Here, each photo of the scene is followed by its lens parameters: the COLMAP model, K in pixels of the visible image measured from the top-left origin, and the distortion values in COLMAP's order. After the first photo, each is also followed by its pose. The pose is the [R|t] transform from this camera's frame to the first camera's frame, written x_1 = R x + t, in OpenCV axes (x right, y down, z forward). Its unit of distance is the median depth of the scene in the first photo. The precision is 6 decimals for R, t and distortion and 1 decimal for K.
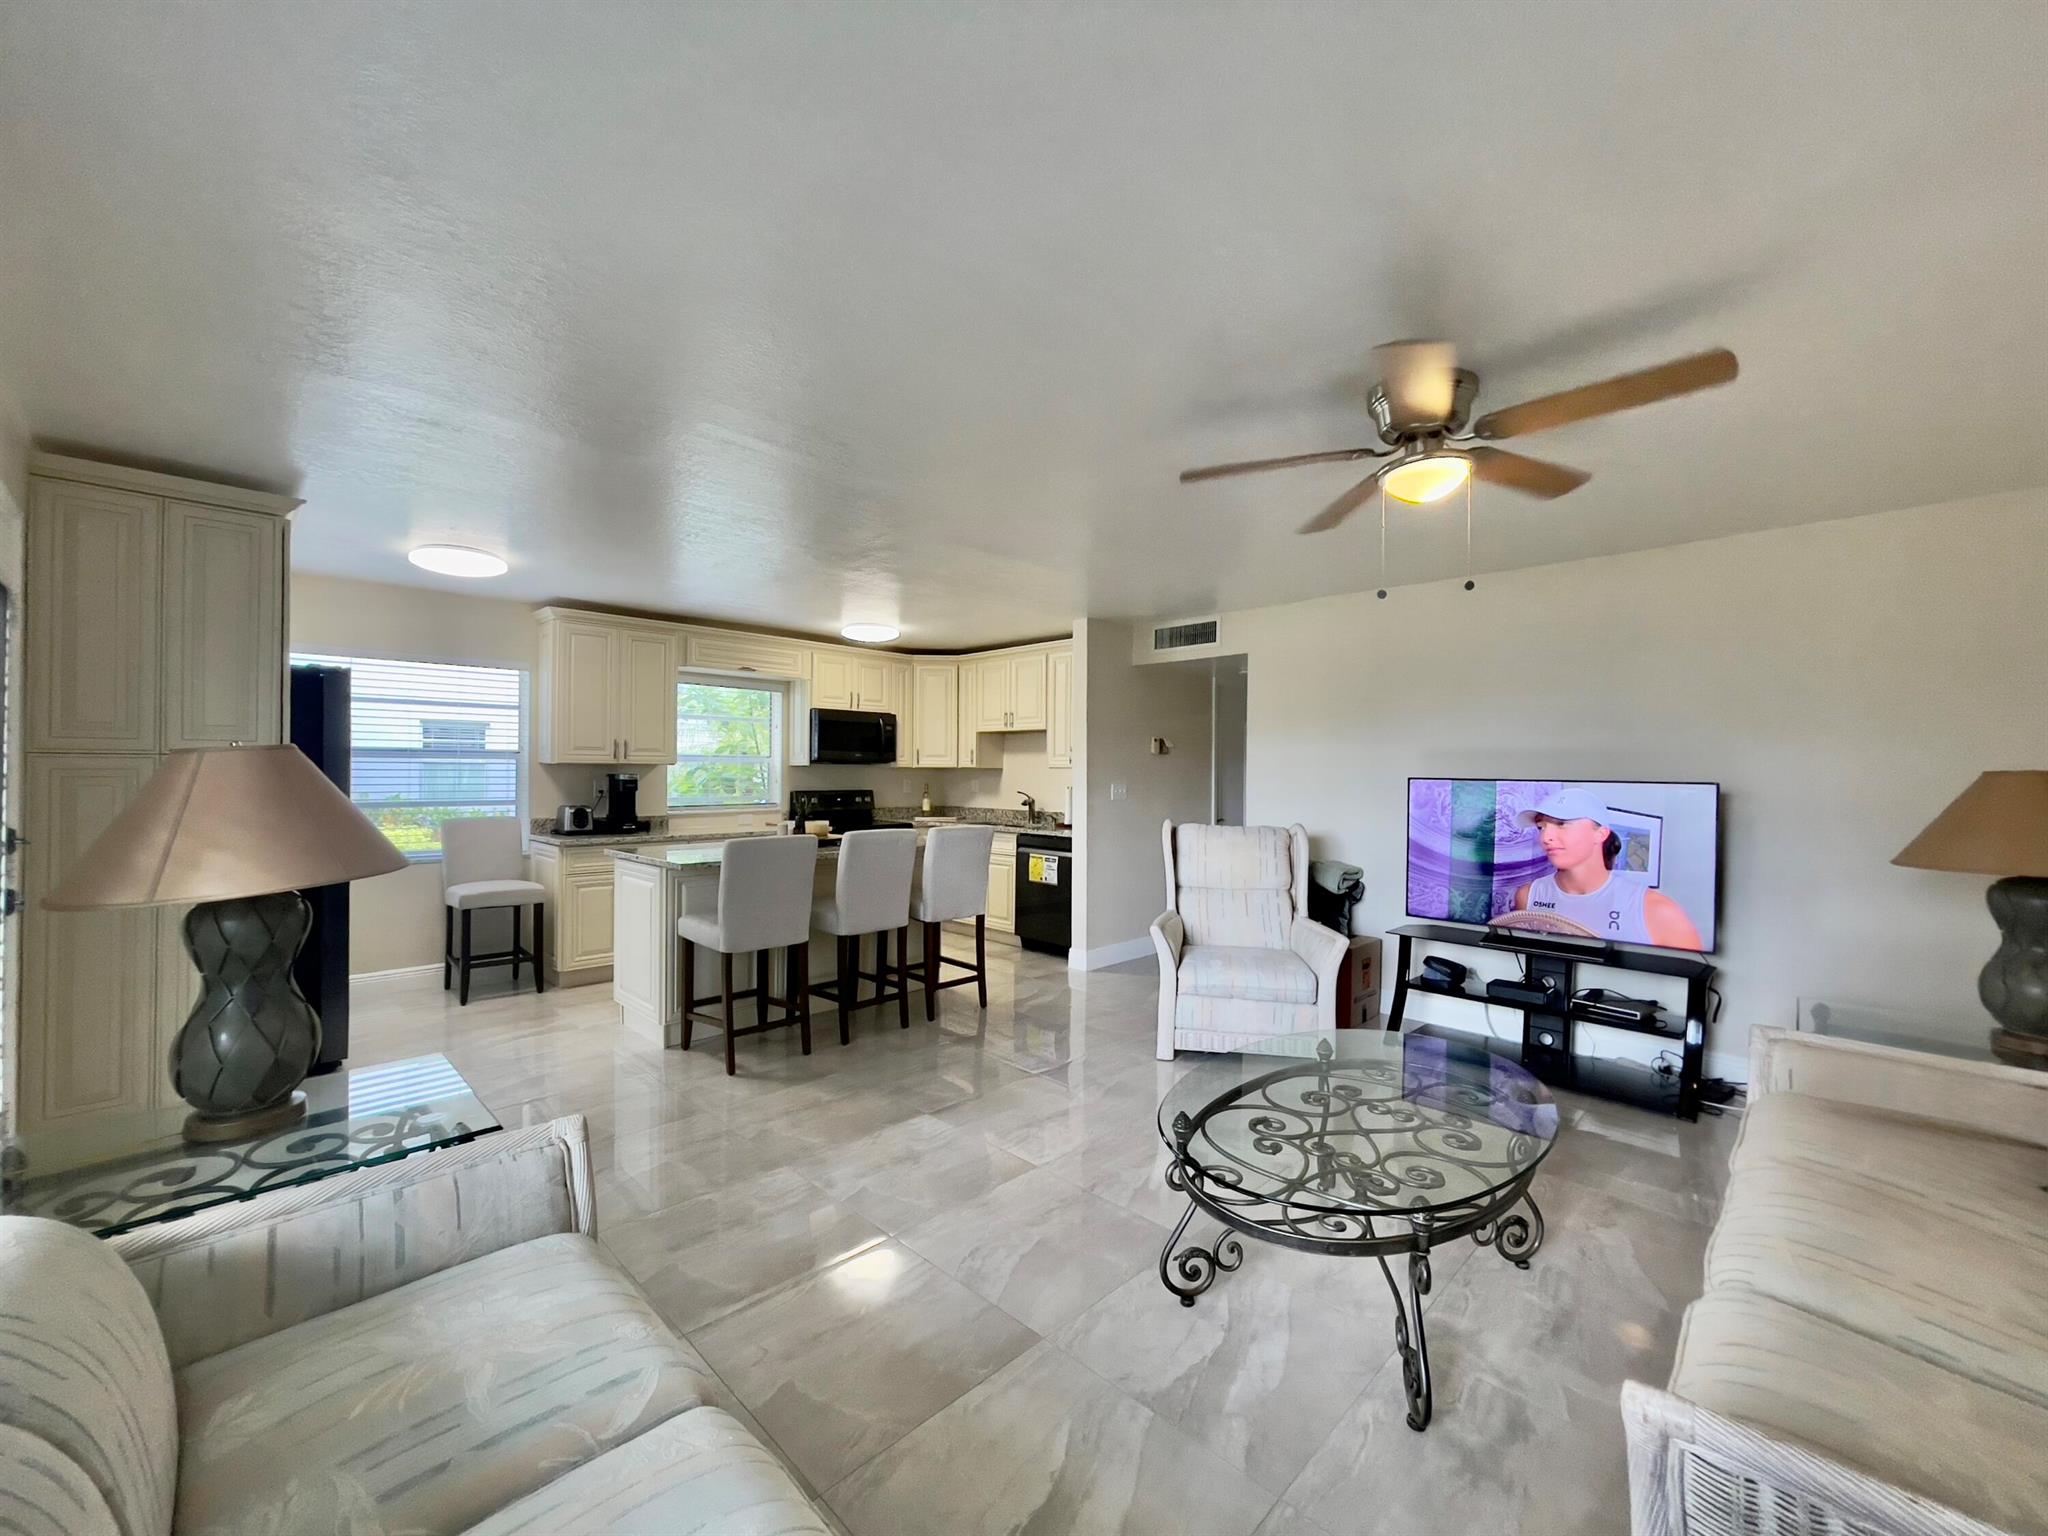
lens RADIAL K [[831.7, 0, 1024.0], [0, 831.7, 768.0], [0, 0, 1]] dist [-0.000406, 0.000336]
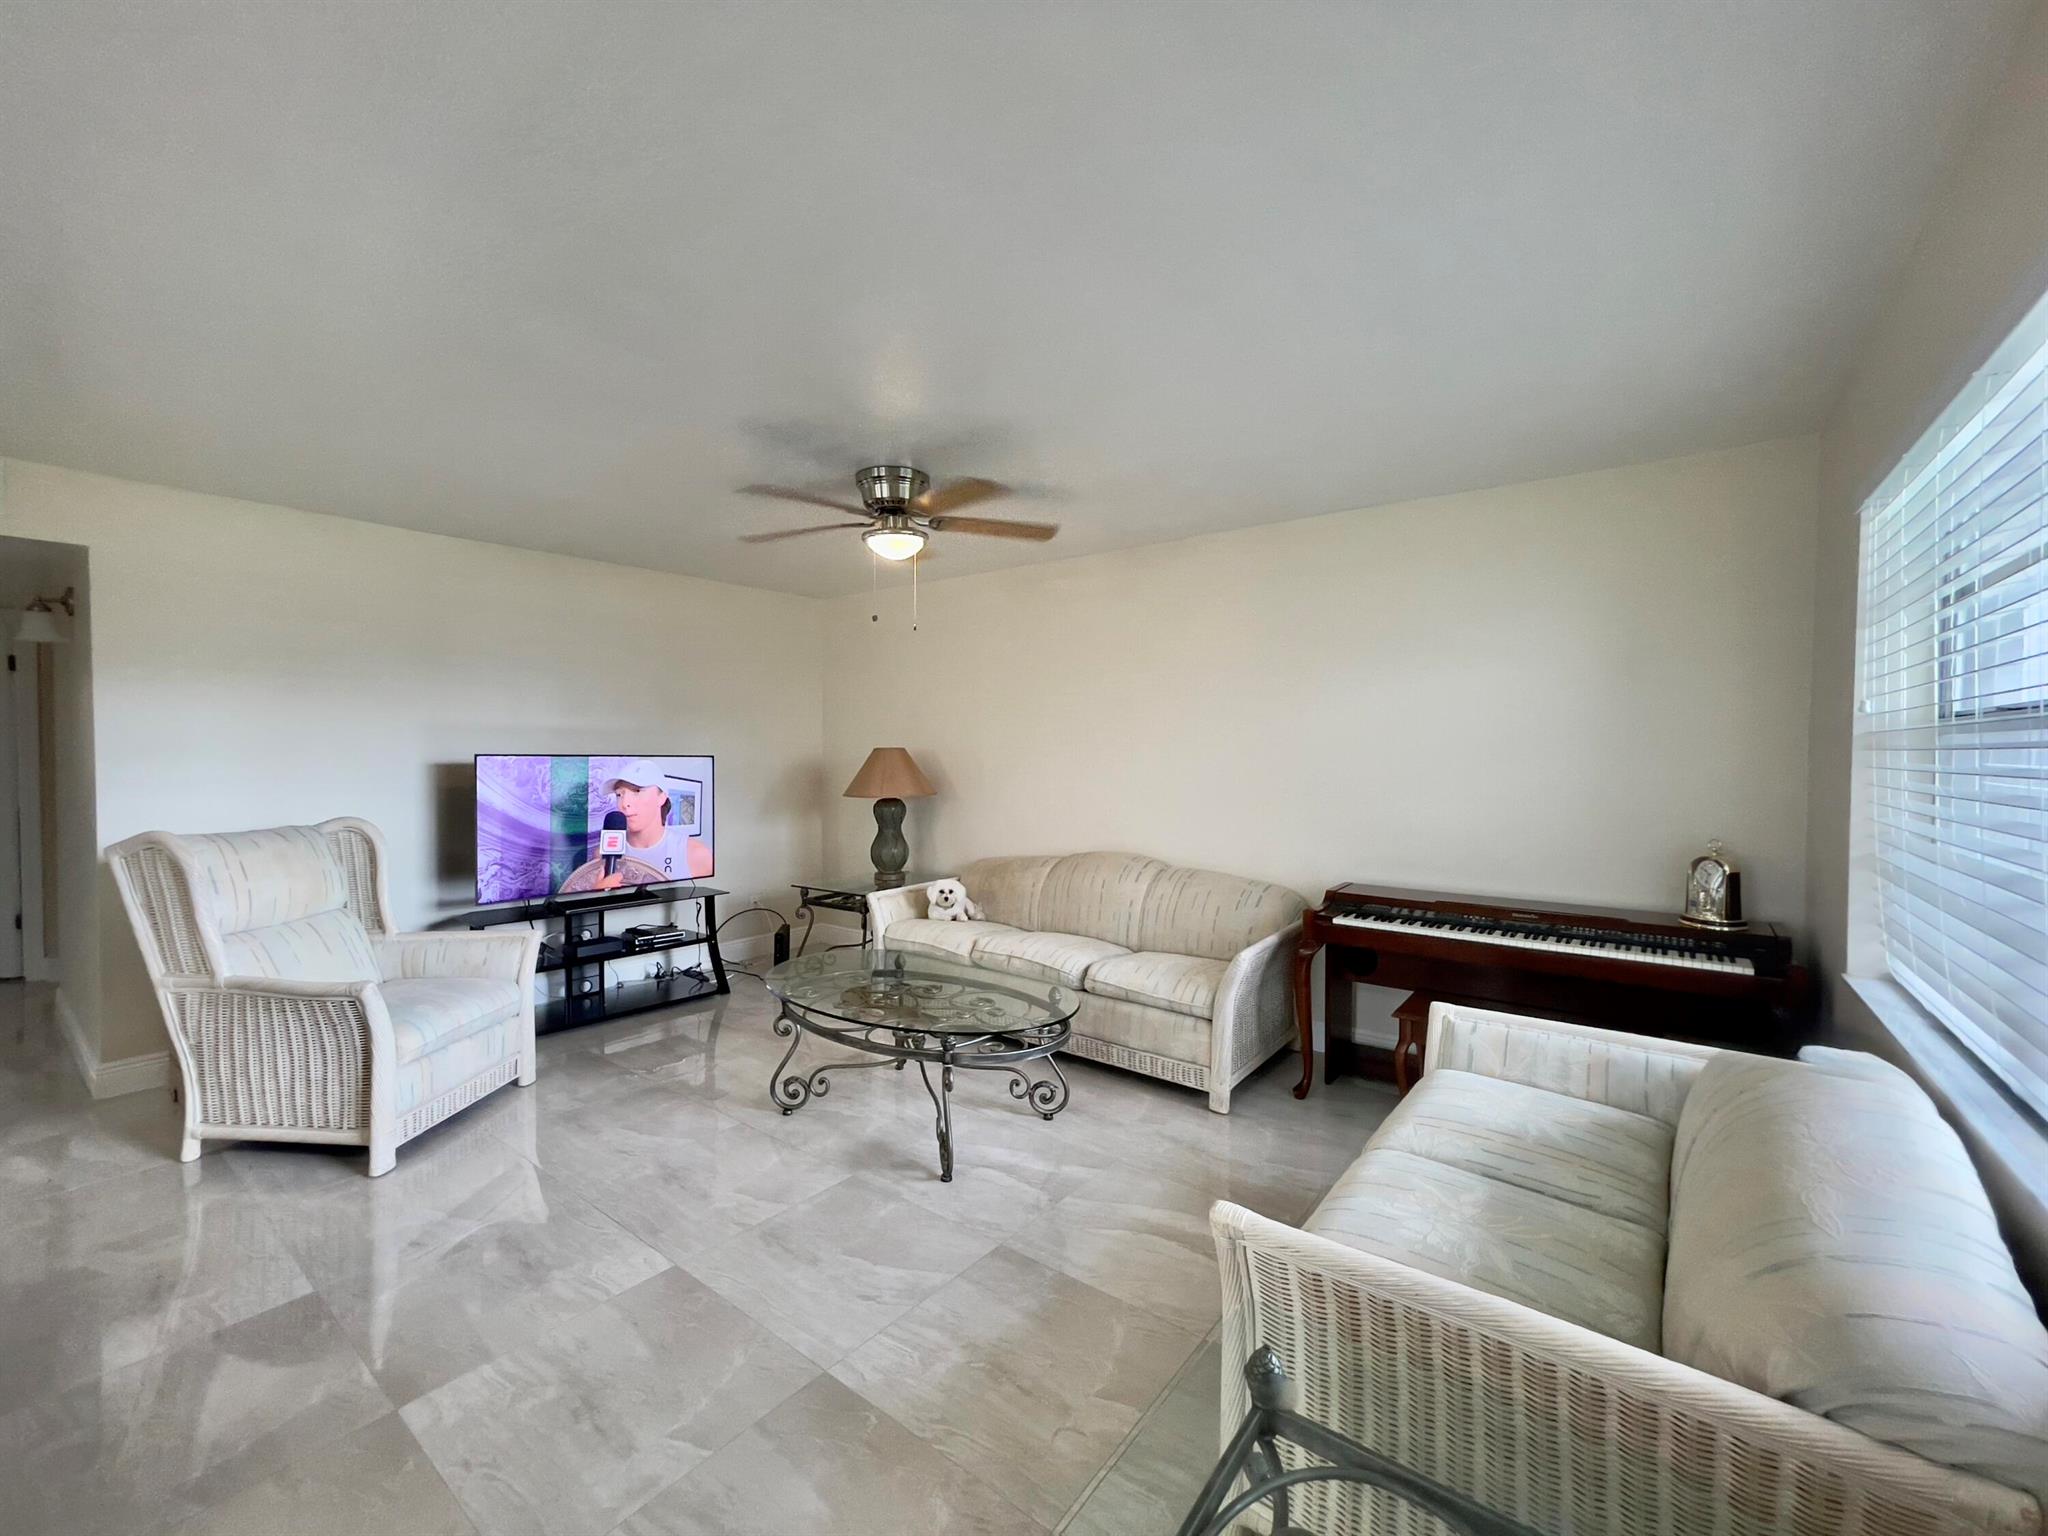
lens RADIAL K [[846.8, 0, 1024.0], [0, 846.8, 768.0], [0, 0, 1]] dist [0.029860, -0.019125]
pose [[-0.119884, -0.032408, 0.992259, -0.402626], [-0.008632, 0.999463, 0.031600, -0.006143], [-0.992750, -0.004777, -0.120099, 0.392586]]
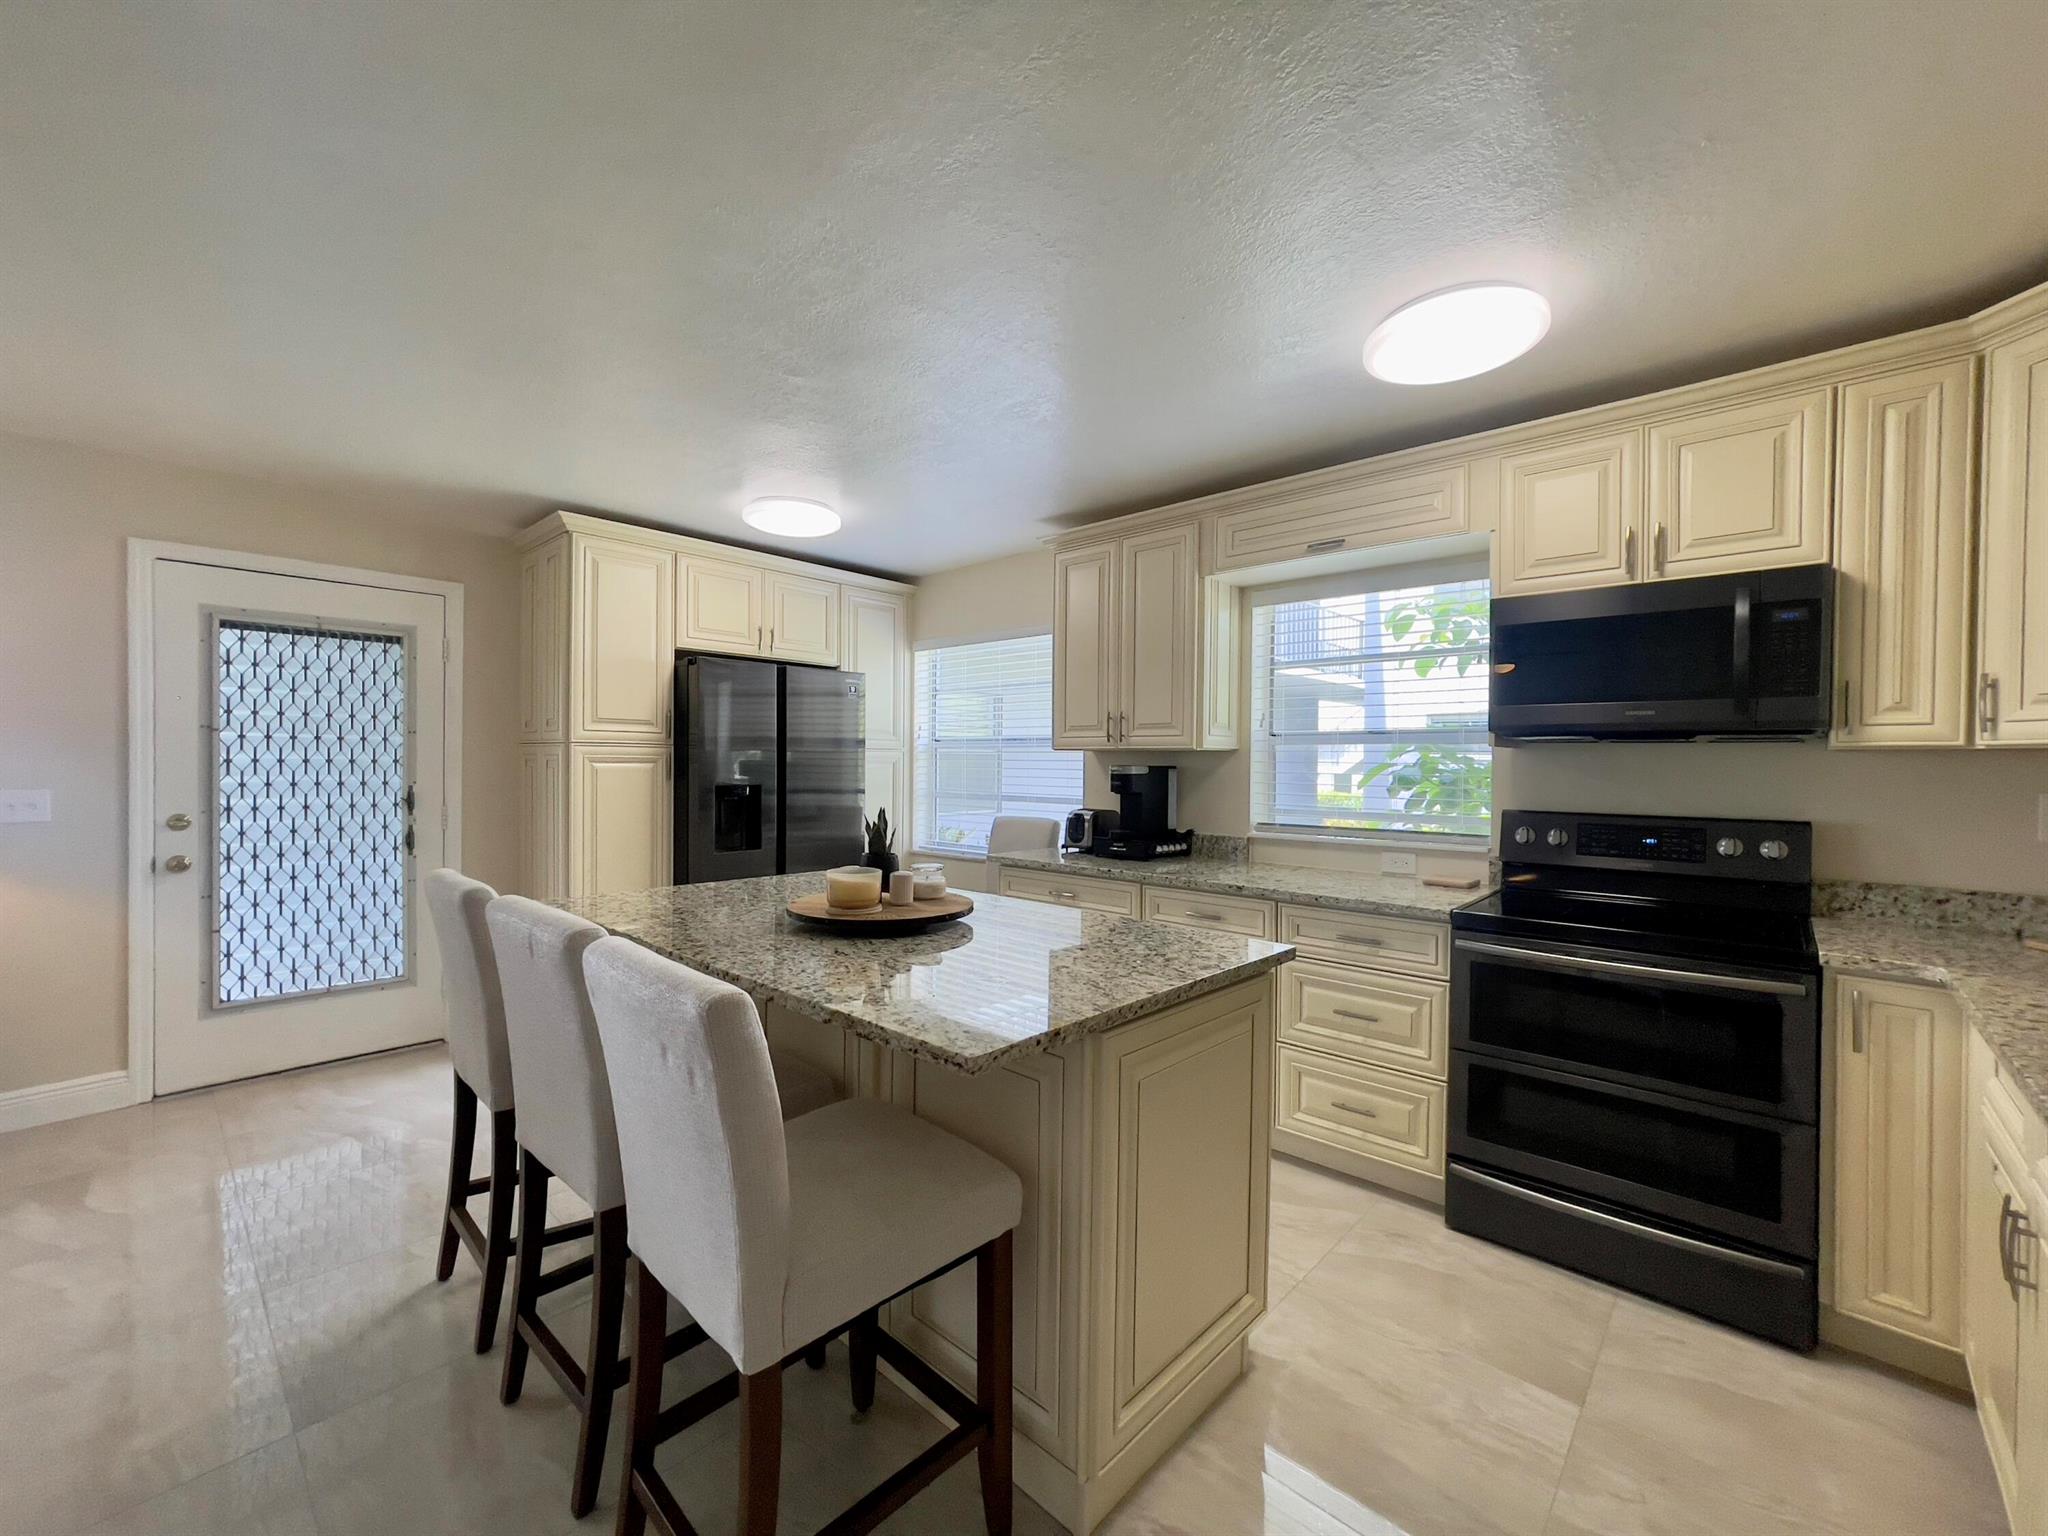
lens RADIAL K [[831.7, 0, 1024.0], [0, 831.7, 768.0], [0, 0, 1]] dist [-0.000406, 0.000336]
pose [[0.036666, 0.005209, -0.999314, 0.155583], [-0.004417, 0.999977, 0.005050, 0.007432], [0.999318, 0.004228, 0.036688, 0.905169]]
